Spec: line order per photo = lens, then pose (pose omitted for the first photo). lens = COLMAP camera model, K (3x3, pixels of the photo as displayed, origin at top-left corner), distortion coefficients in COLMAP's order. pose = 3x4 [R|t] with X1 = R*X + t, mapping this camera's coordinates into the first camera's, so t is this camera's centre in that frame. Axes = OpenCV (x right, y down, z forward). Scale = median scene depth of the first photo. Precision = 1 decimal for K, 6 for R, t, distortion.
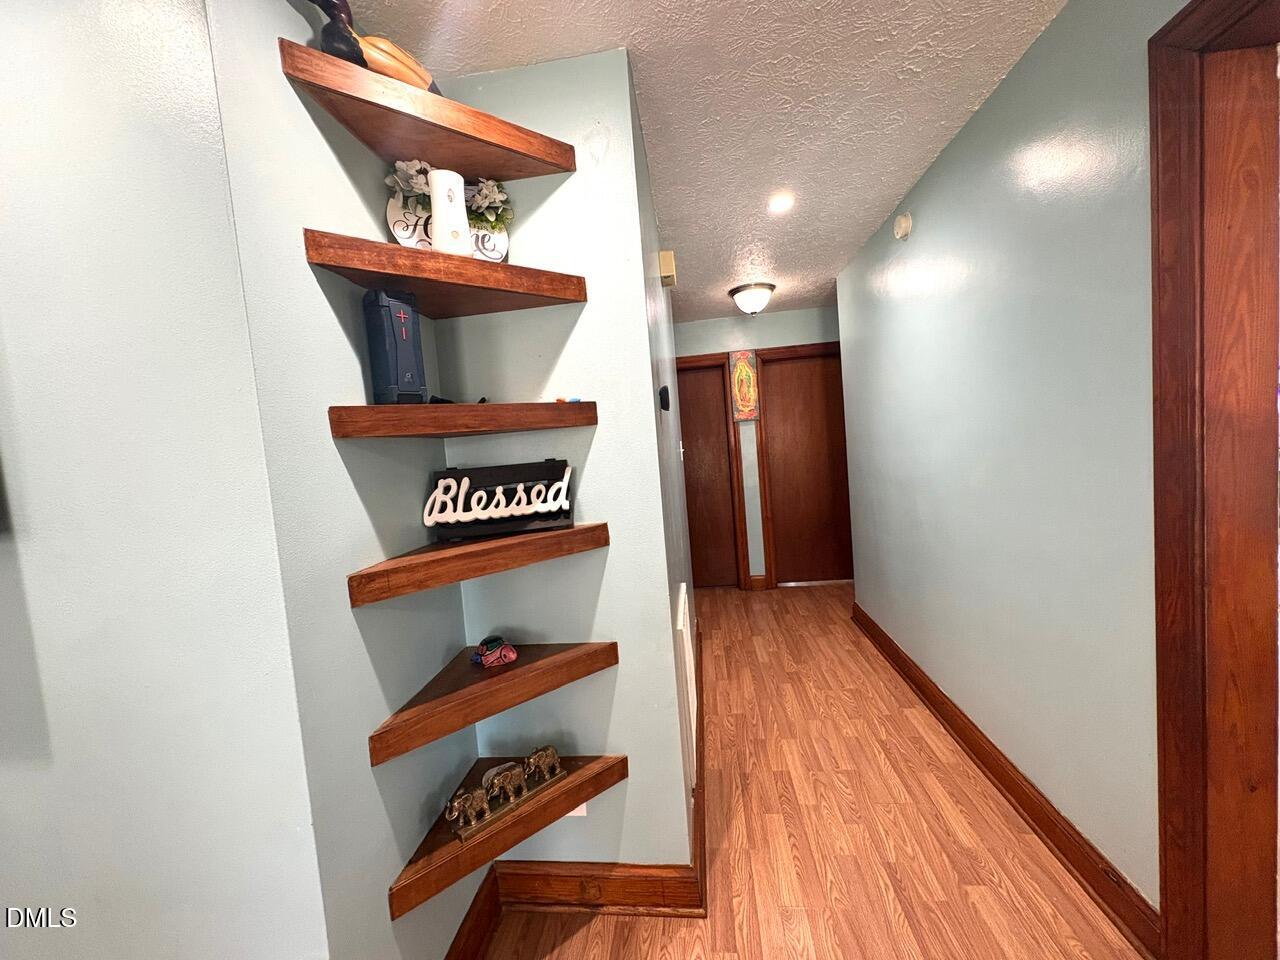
lens RADIAL K [[504.5, 0, 641.4], [0, 504.5, 480.6], [0, 0, 1]] dist [0.000416, 0.000093]
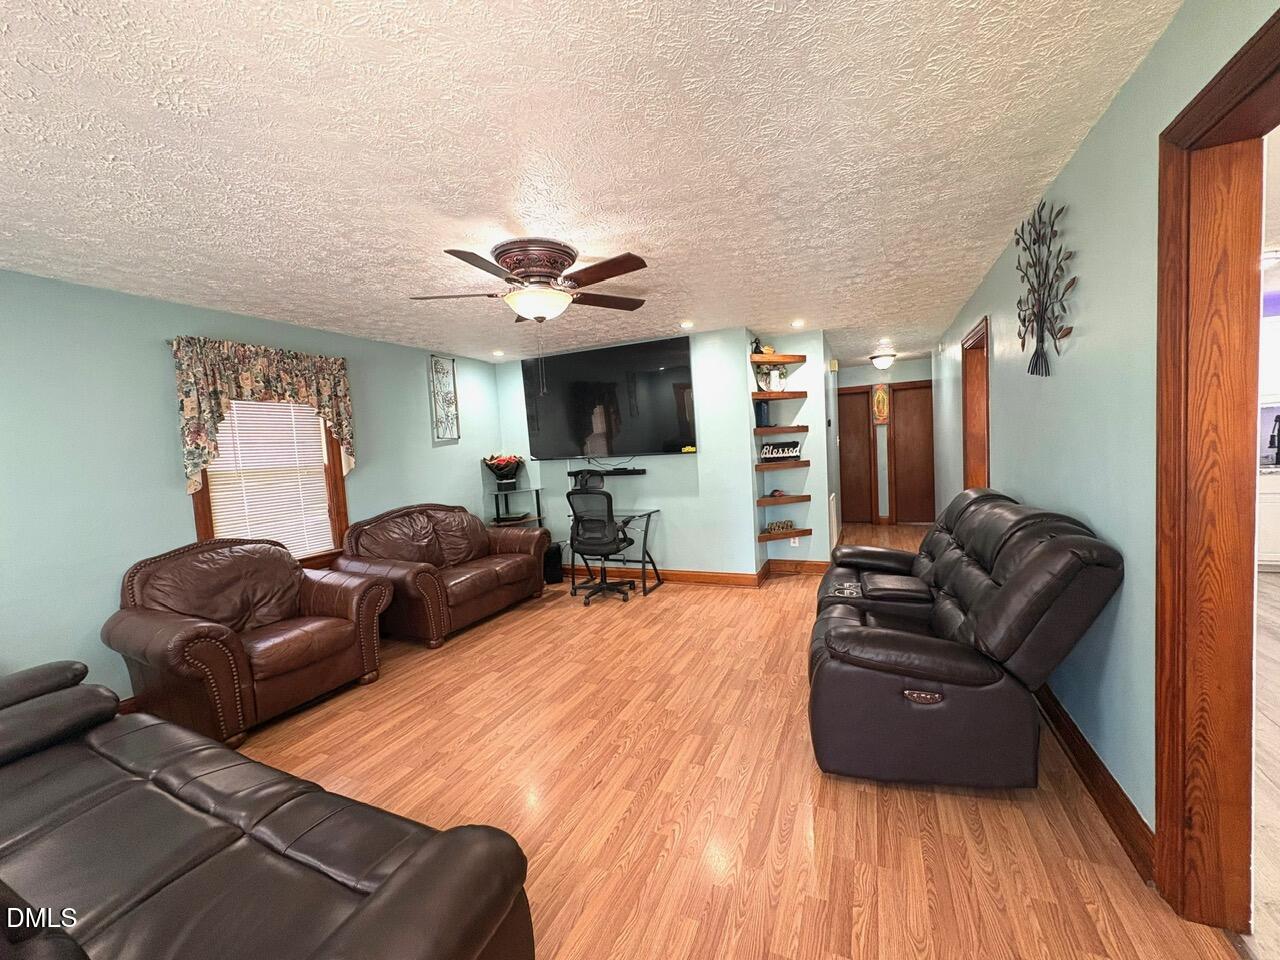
lens RADIAL K [[504.5, 0, 638.4], [0, 504.5, 480.5], [0, 0, 1]] dist [0.000416, 0.000093]
pose [[0.950076, 0.049683, -0.308038, -0.045839], [-0.043367, 0.998686, 0.027322, 0.074012], [0.308990, -0.012599, 0.950982, -1.104106]]
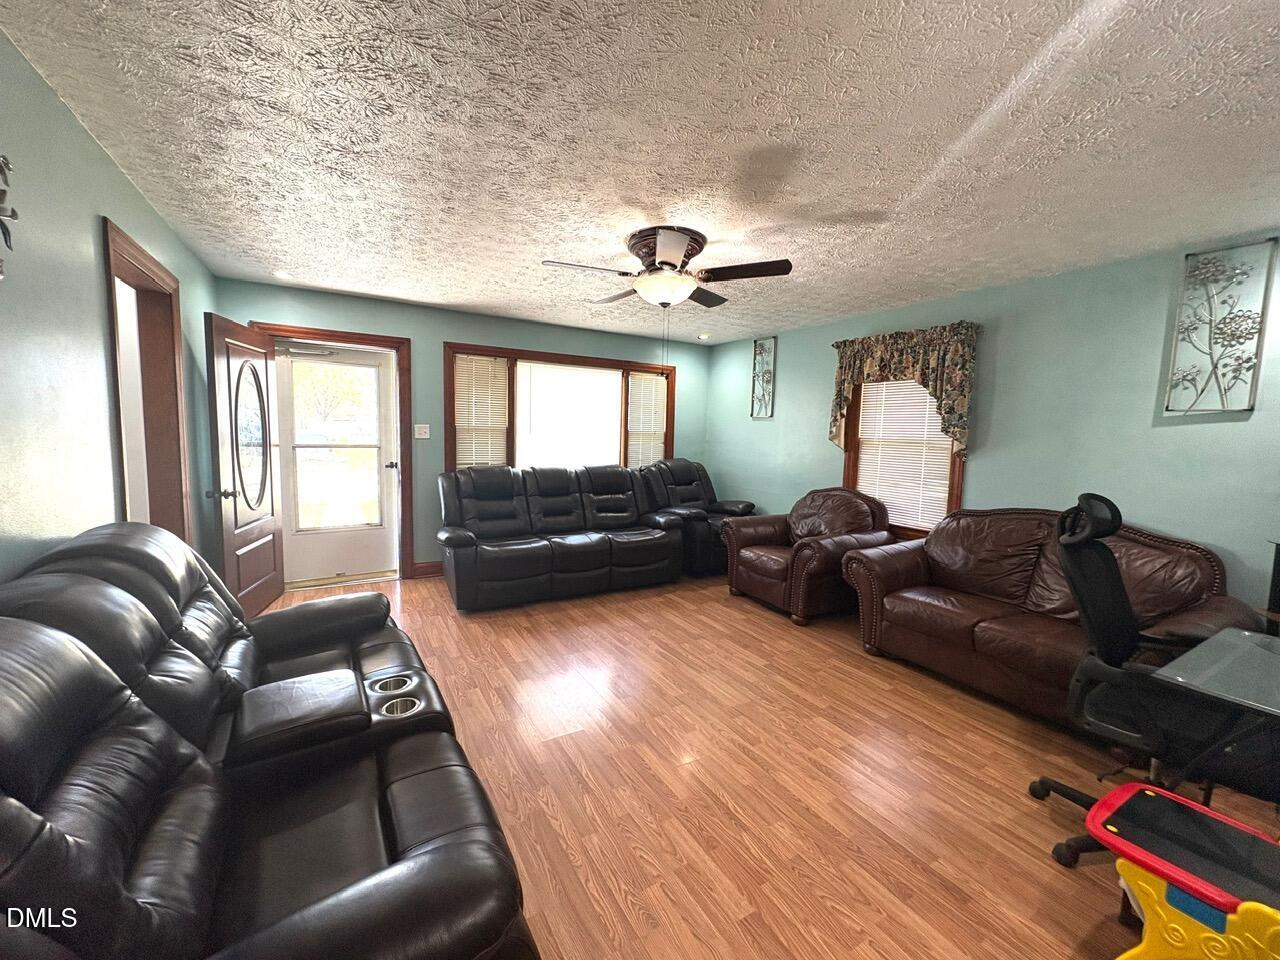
lens RADIAL K [[504.5, 0, 639.3], [0, 504.5, 481.0], [0, 0, 1]] dist [0.000416, 0.000093]
pose [[-0.796018, 0.114966, -0.594254, 0.159608], [-0.005052, 0.980499, 0.196457, -0.061730], [0.605251, 0.159386, -0.779915, 0.729236]]
